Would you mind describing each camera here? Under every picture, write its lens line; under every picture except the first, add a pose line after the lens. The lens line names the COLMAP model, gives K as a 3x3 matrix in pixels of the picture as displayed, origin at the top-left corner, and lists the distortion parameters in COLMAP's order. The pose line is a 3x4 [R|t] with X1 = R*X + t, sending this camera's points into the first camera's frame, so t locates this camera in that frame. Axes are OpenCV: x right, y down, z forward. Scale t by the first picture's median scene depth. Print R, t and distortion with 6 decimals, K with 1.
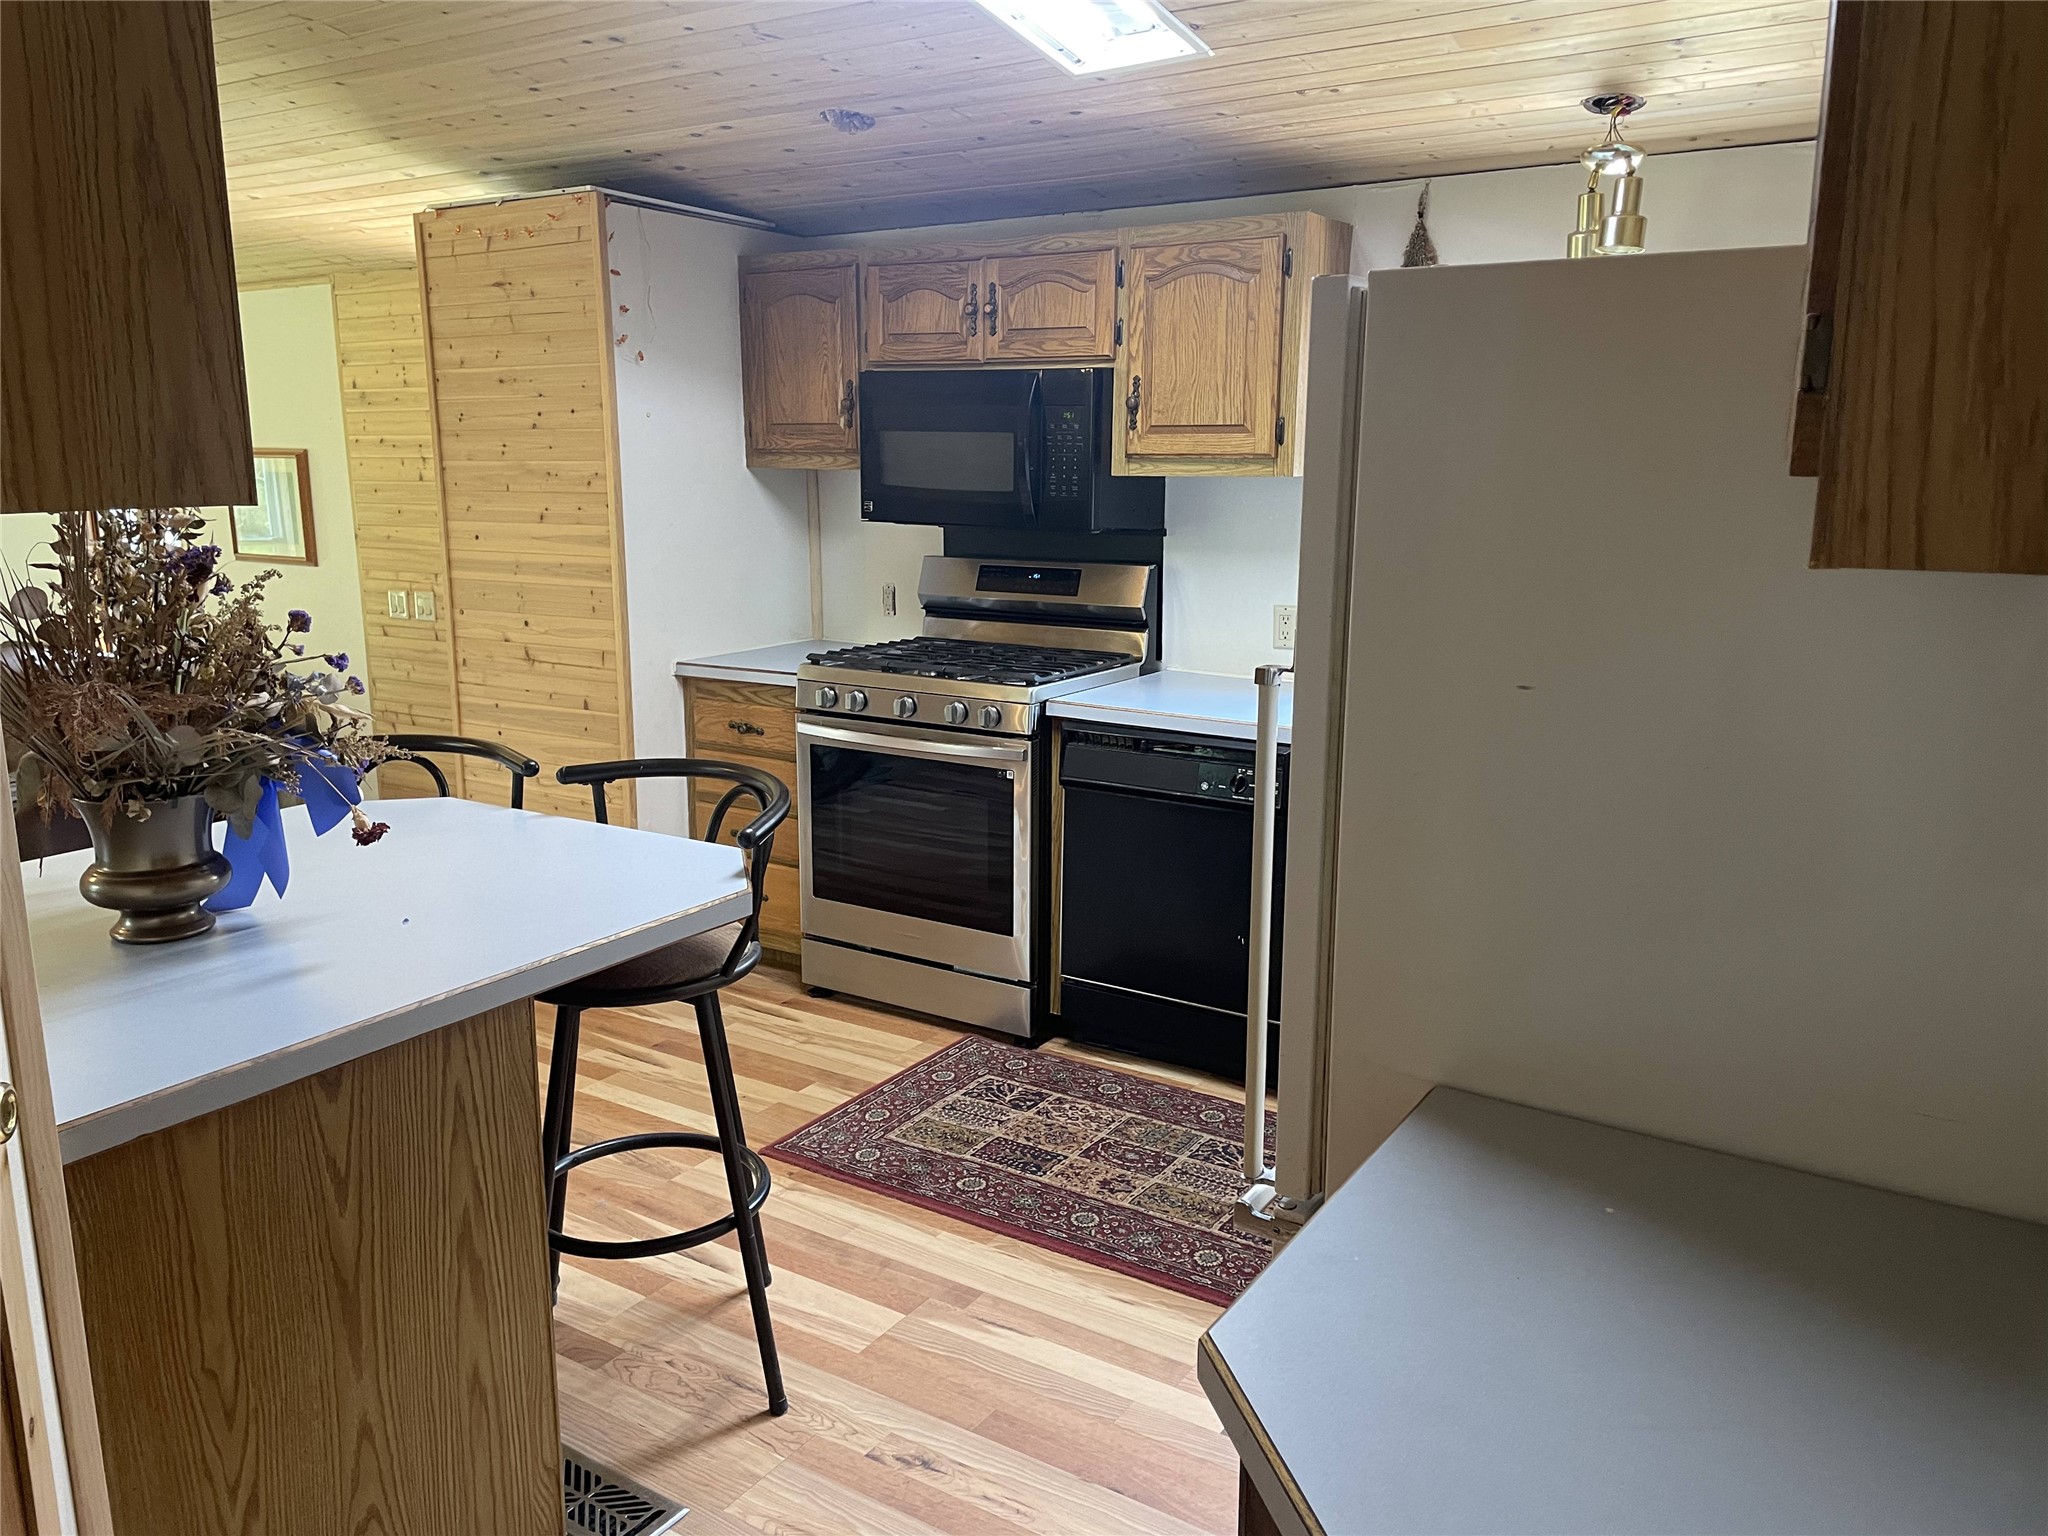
lens RADIAL K [[1582.1, 0, 1020.9], [0, 1582.1, 775.3], [0, 0, 1]] dist [0.106477, -0.125975]
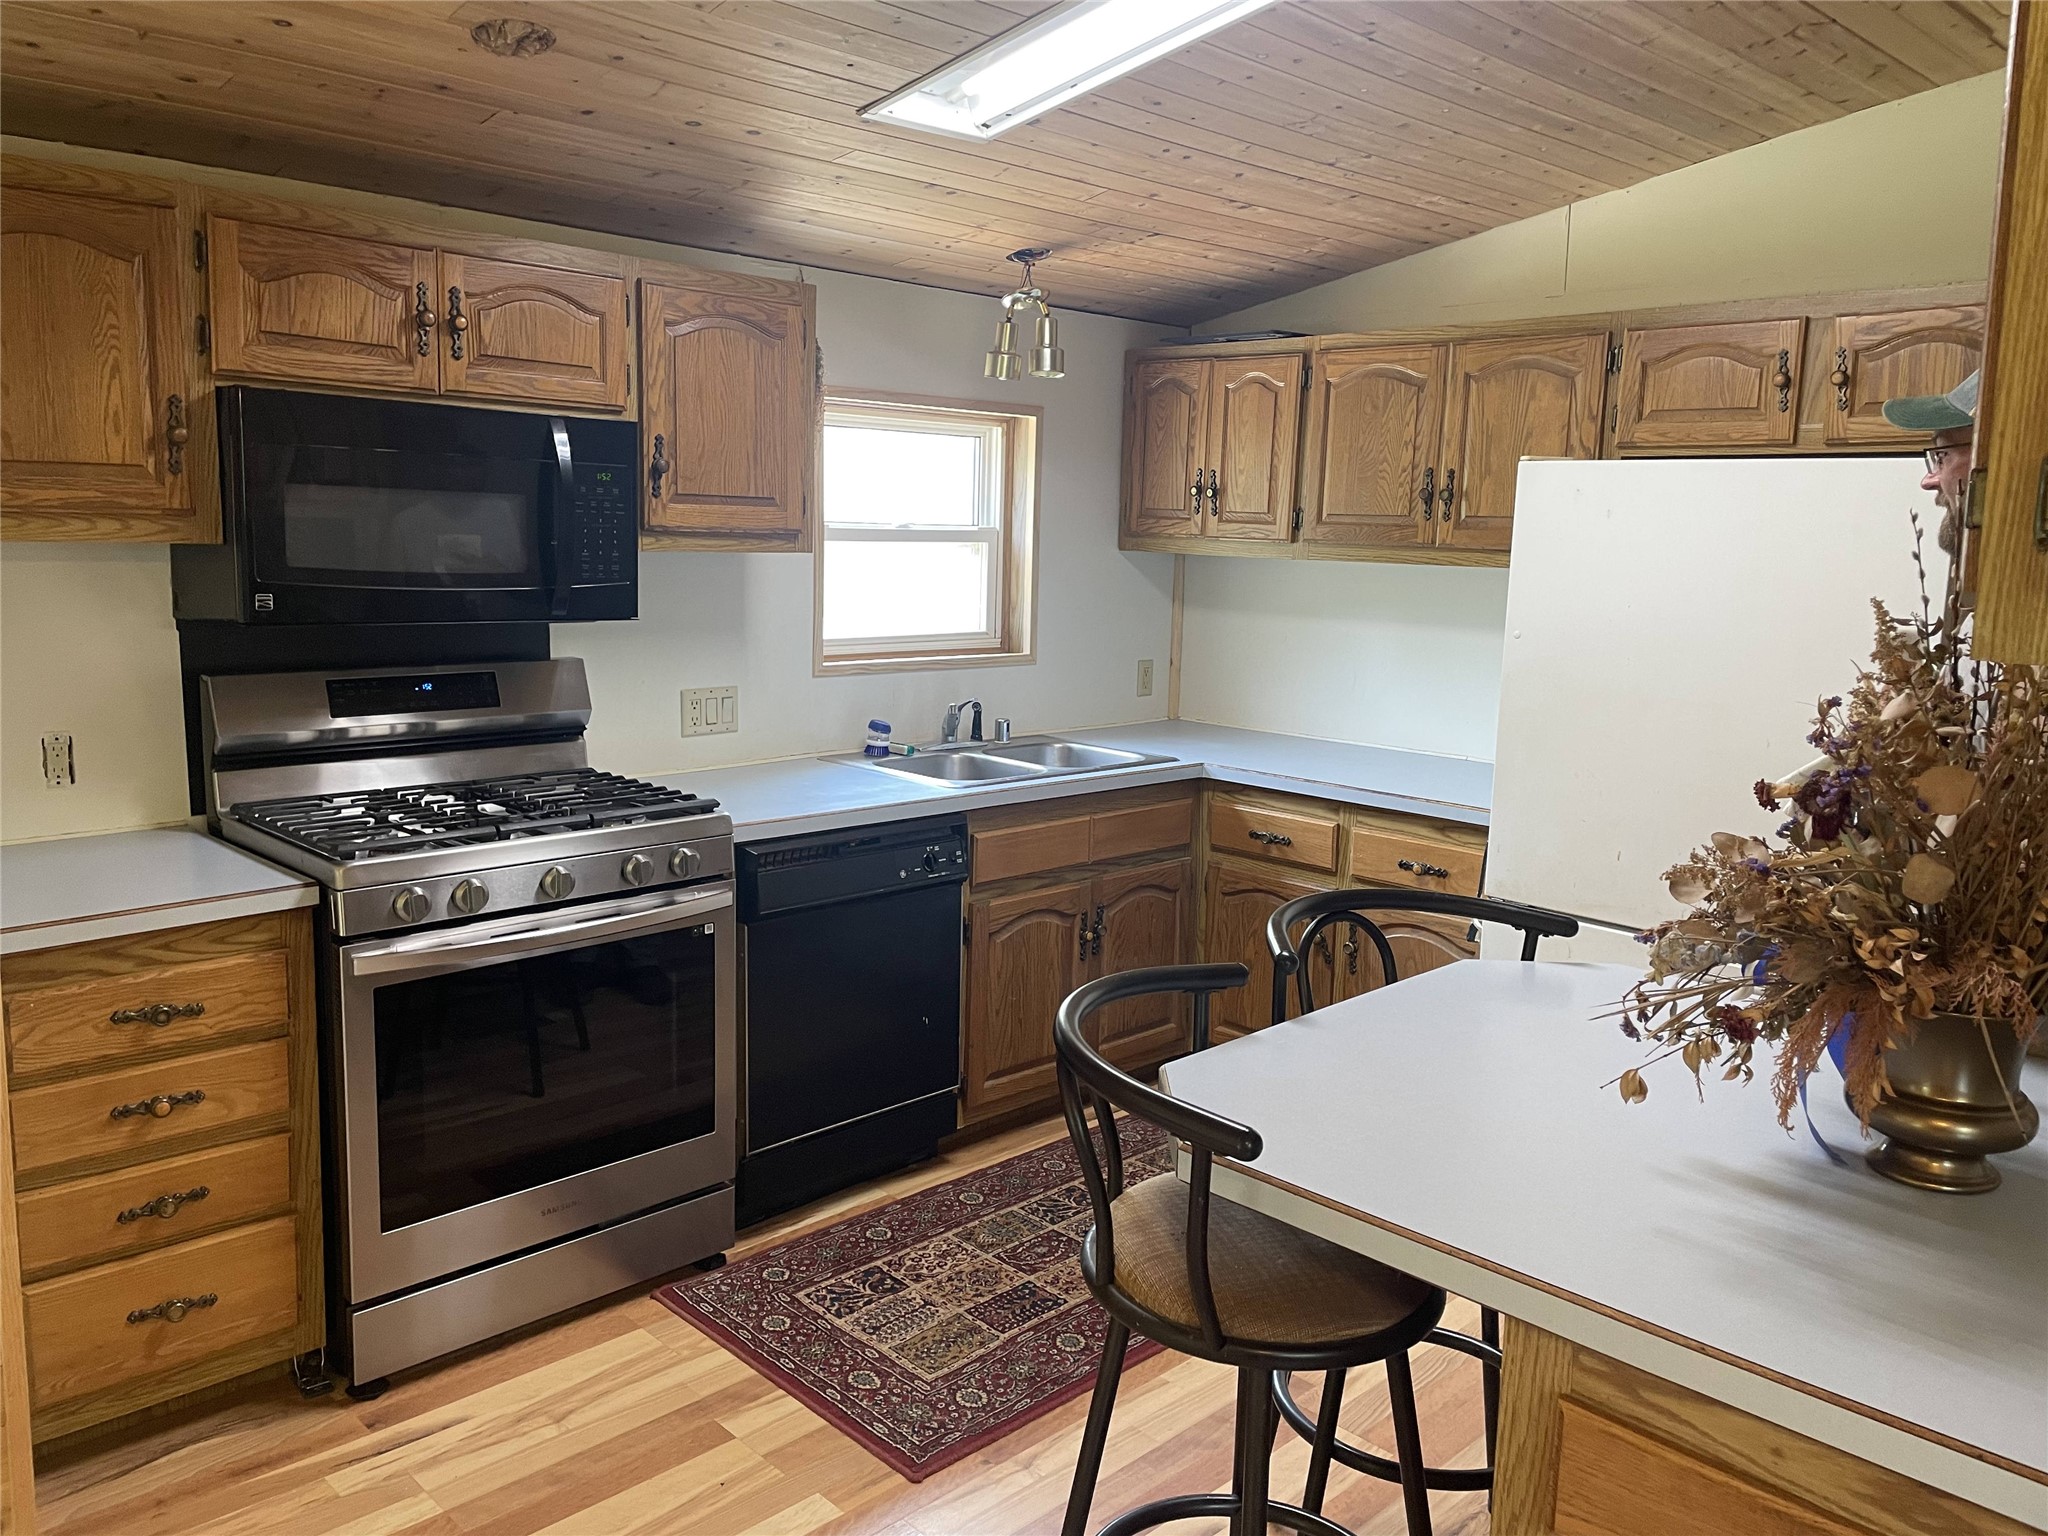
lens RADIAL K [[1582.1, 0, 1019.2], [0, 1582.1, 757.2], [0, 0, 1]] dist [0.106477, -0.125975]
pose [[0.198212, -0.140627, 0.970019, -0.724035], [0.174905, 0.978845, 0.106167, -0.139385], [-0.964427, 0.148618, 0.218615, 0.653660]]
